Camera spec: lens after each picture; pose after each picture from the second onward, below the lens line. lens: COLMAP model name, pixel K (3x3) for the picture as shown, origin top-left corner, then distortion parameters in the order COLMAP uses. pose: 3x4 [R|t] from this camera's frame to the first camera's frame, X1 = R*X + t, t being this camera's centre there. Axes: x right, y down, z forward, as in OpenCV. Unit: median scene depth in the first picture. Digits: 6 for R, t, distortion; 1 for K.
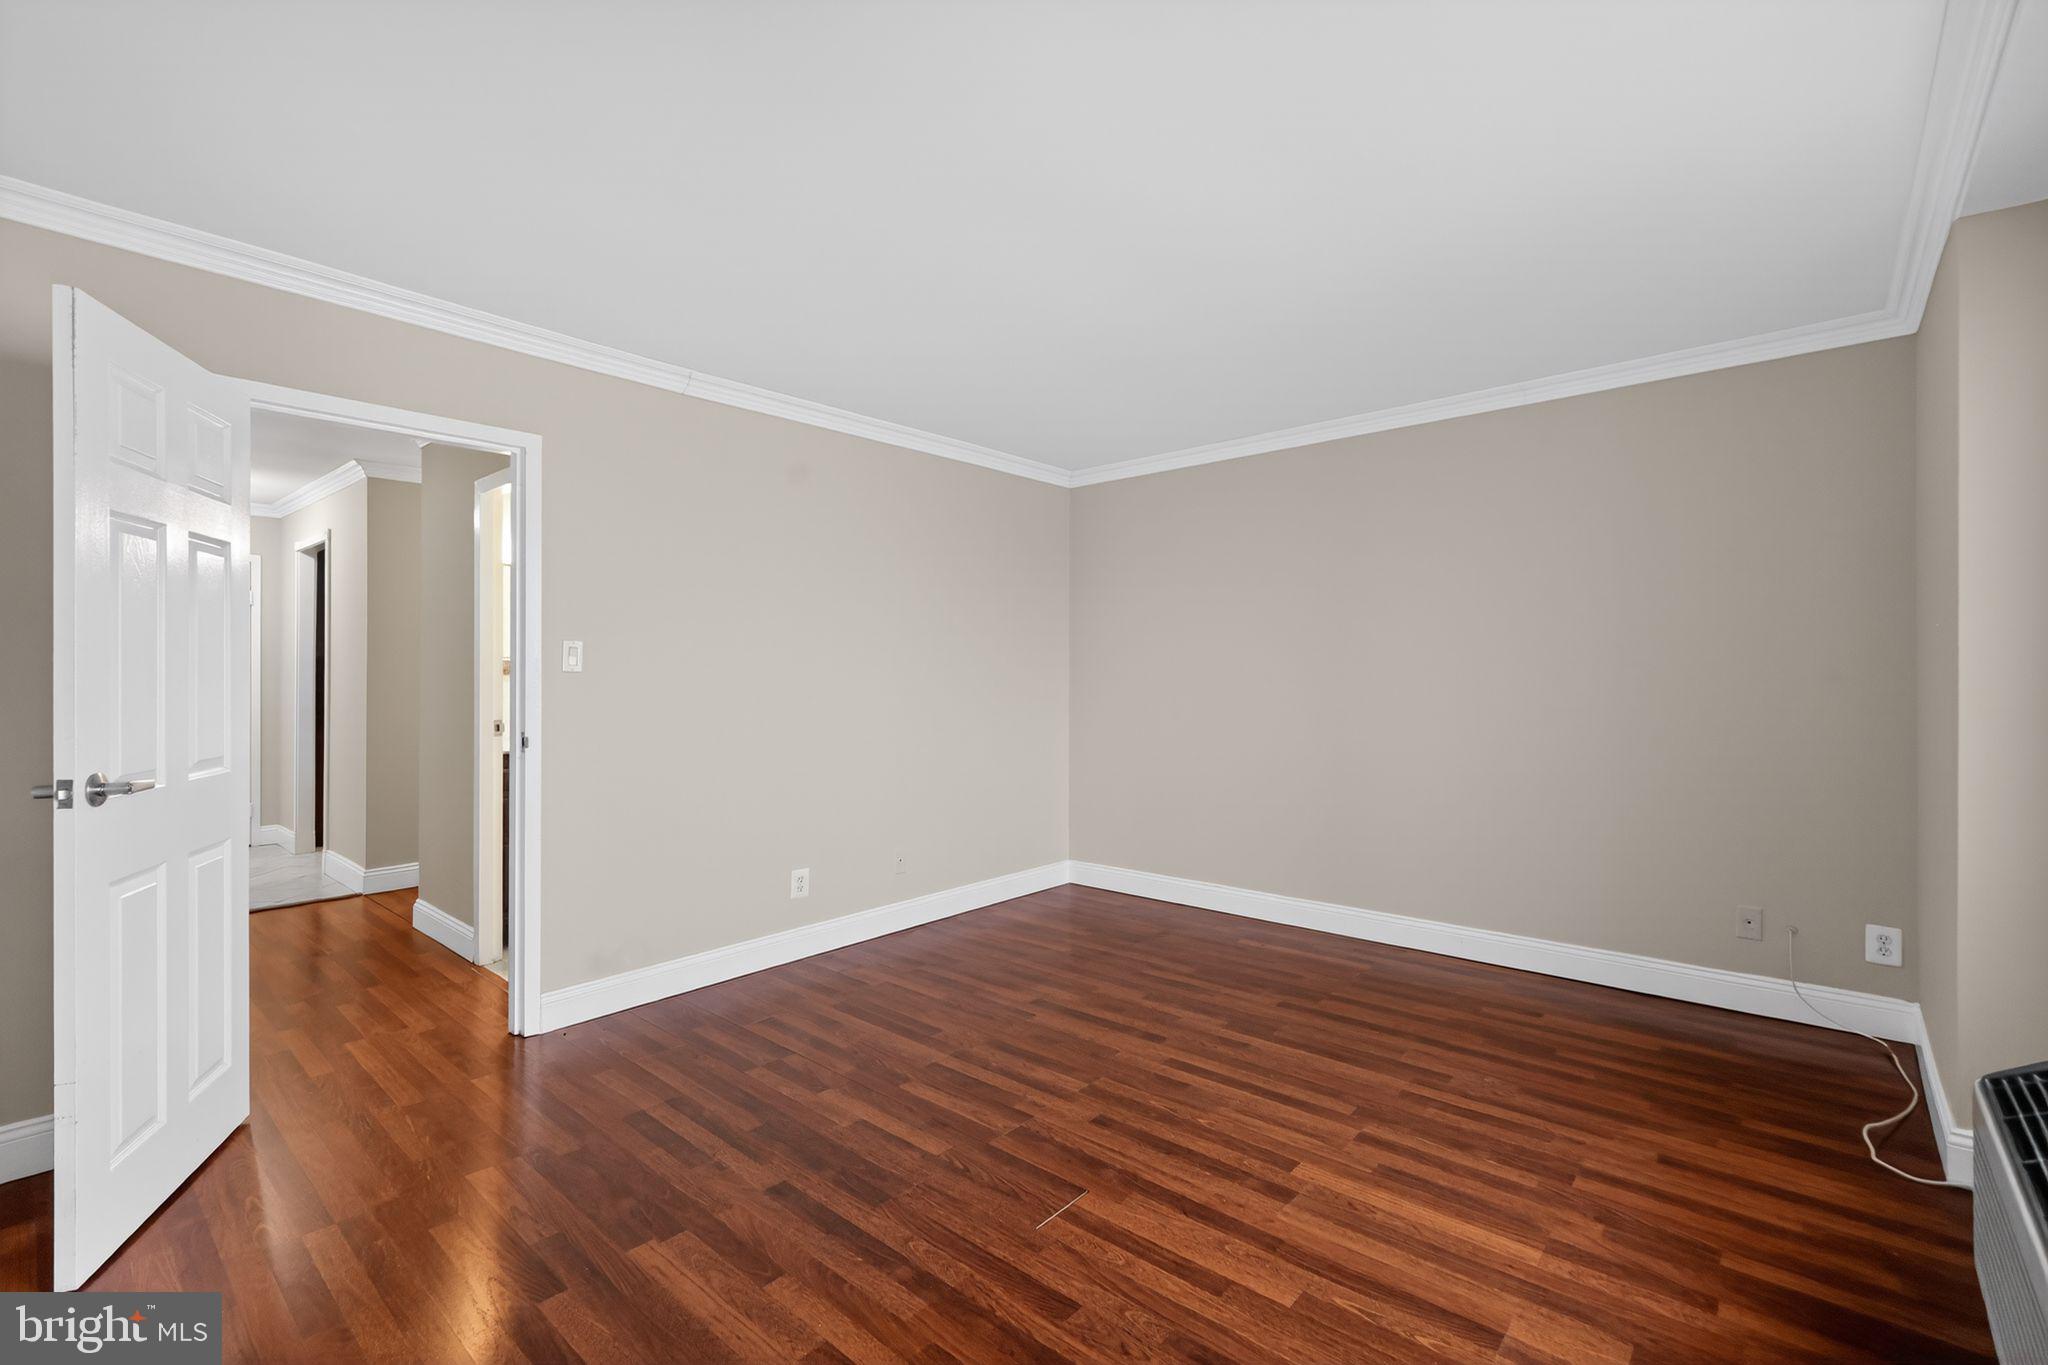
lens RADIAL K [[892.3, 0, 1030.1], [0, 892.3, 672.2], [0, 0, 1]] dist [0.004082, -0.001009]
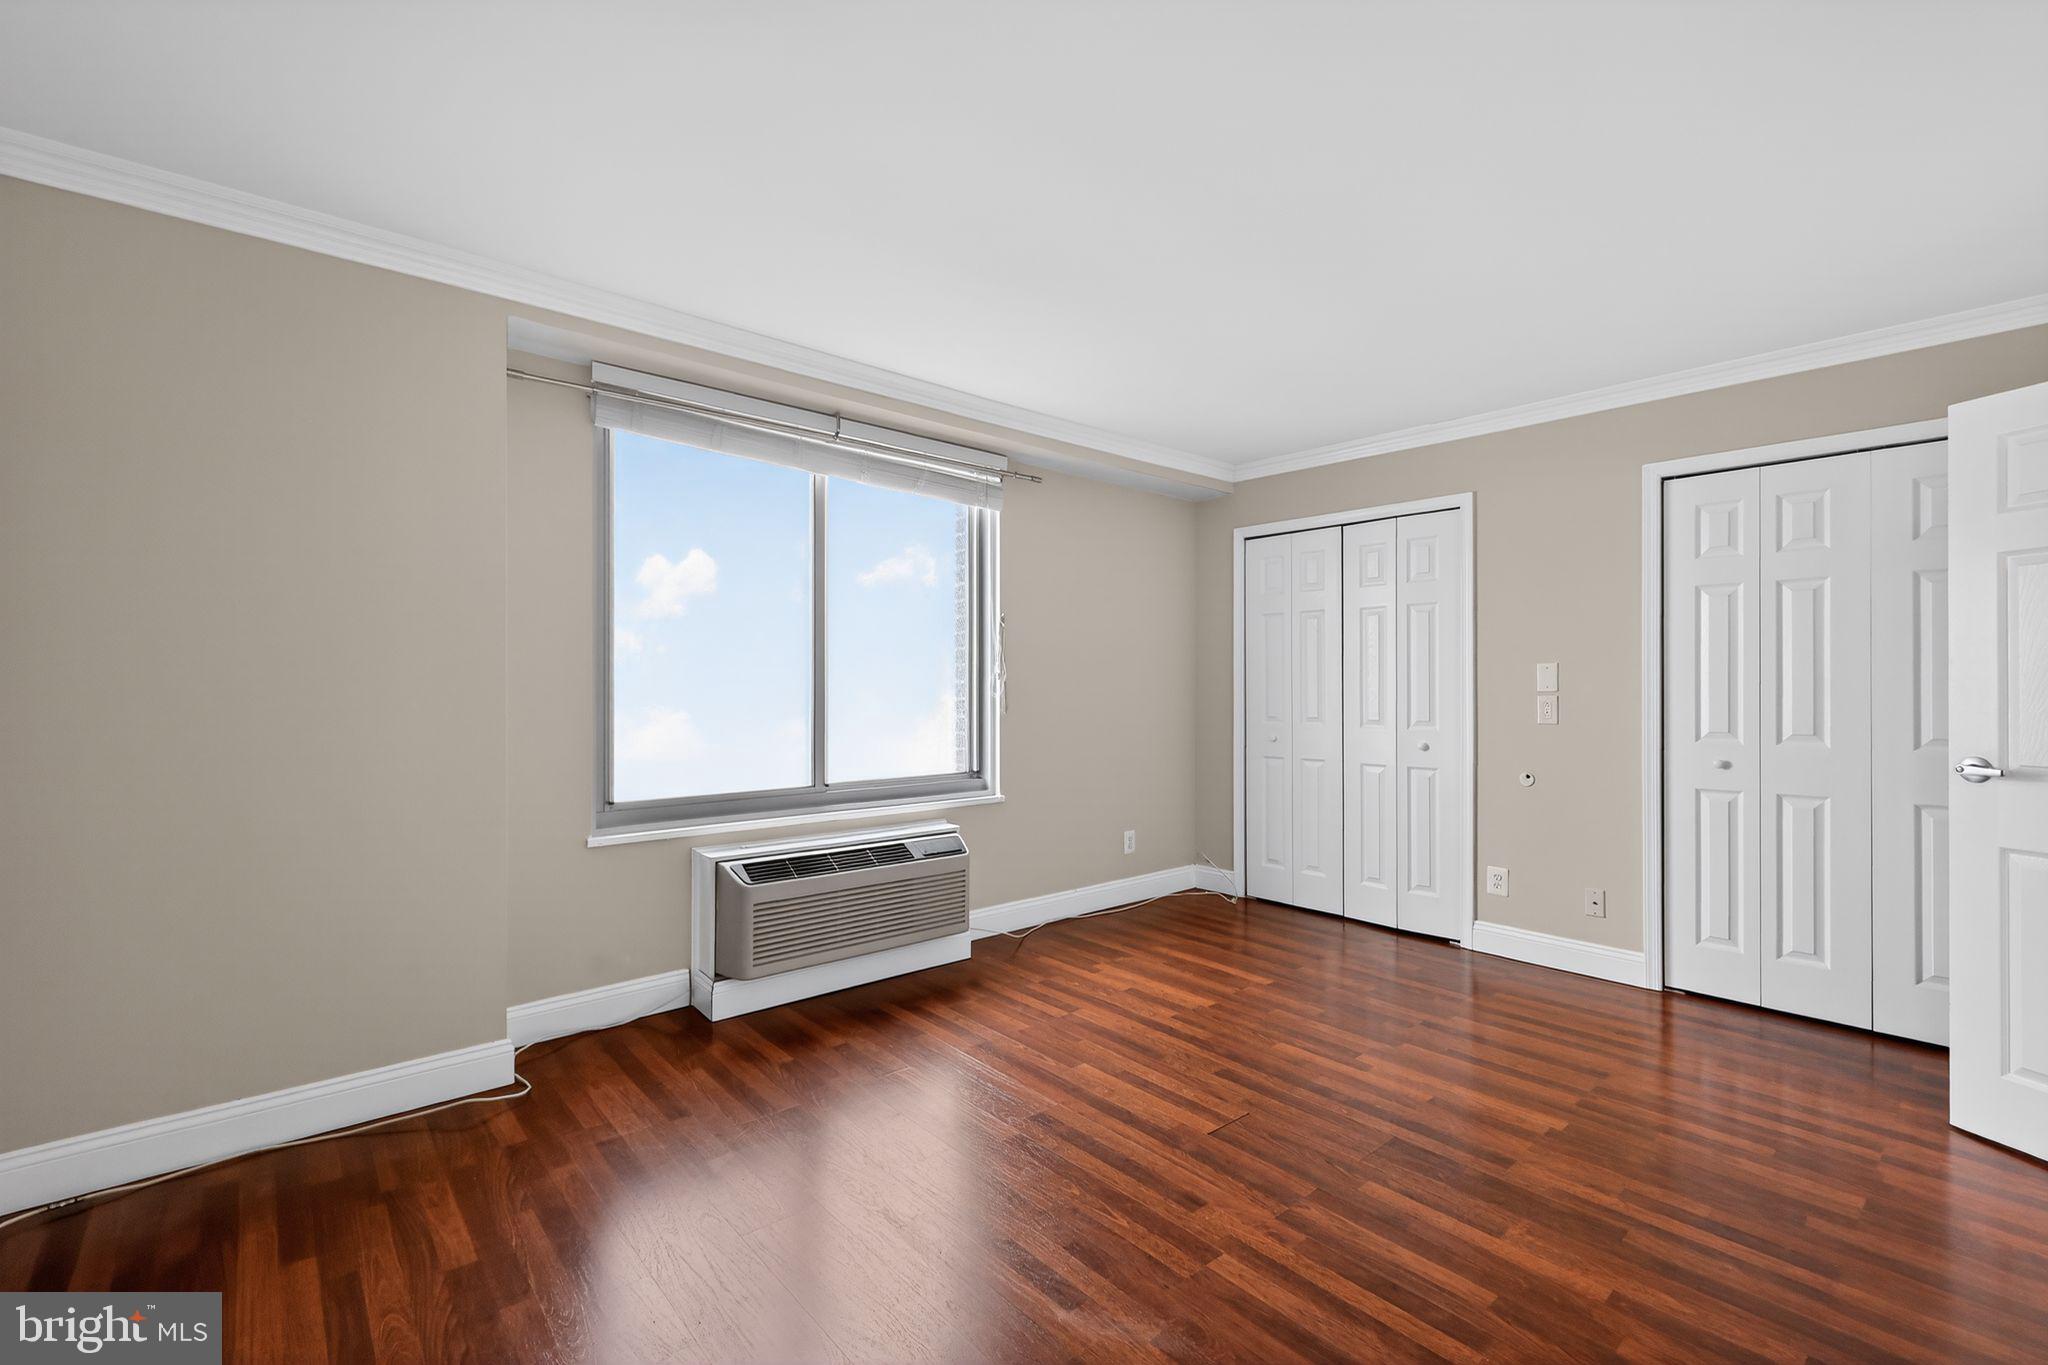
lens RADIAL K [[892.3, 0, 1022.7], [0, 892.3, 688.4], [0, 0, 1]] dist [0.004082, -0.001009]
pose [[-0.989657, -0.003855, 0.143399, 0.116301], [-0.003704, 0.999992, 0.001319, 0.011306], [-0.143403, 0.000774, -0.989664, 1.809665]]
